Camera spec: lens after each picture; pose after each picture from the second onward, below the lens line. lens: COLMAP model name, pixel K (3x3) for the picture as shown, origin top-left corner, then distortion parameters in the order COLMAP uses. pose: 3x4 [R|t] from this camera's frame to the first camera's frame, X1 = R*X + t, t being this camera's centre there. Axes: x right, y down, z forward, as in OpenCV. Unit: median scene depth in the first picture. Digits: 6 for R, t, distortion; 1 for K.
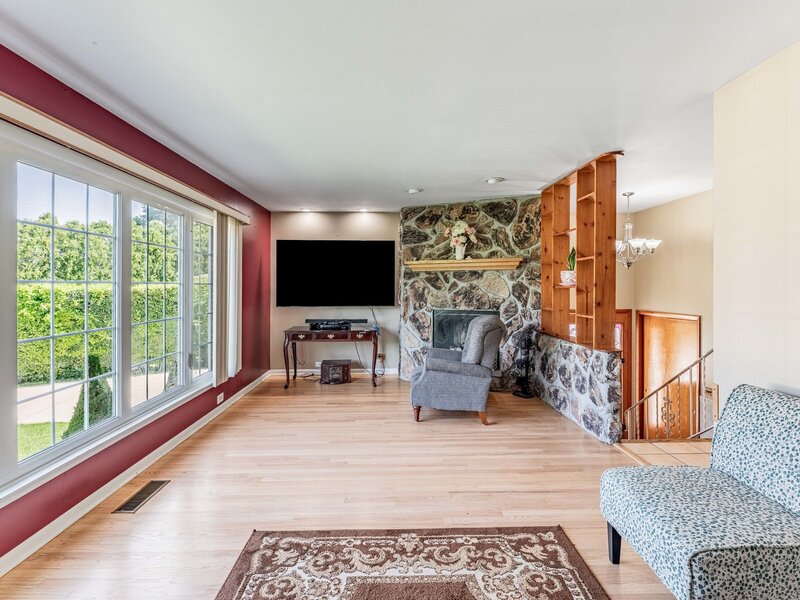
lens RADIAL K [[385.7, 0, 399.3], [0, 385.7, 295.5], [0, 0, 1]] dist [-0.000130, -0.000472]
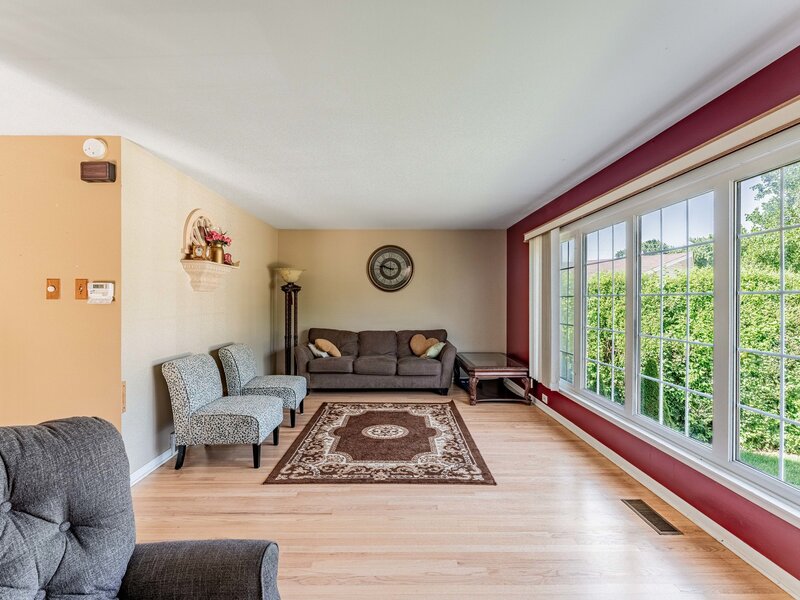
lens RADIAL K [[385.7, 0, 399.3], [0, 385.7, 295.5], [0, 0, 1]] dist [-0.000130, -0.000472]
pose [[-0.999950, 0.002835, 0.009627, -0.062638], [0.002946, 0.999929, 0.011505, -0.055641], [-0.009593, 0.011533, -0.999887, 2.476873]]
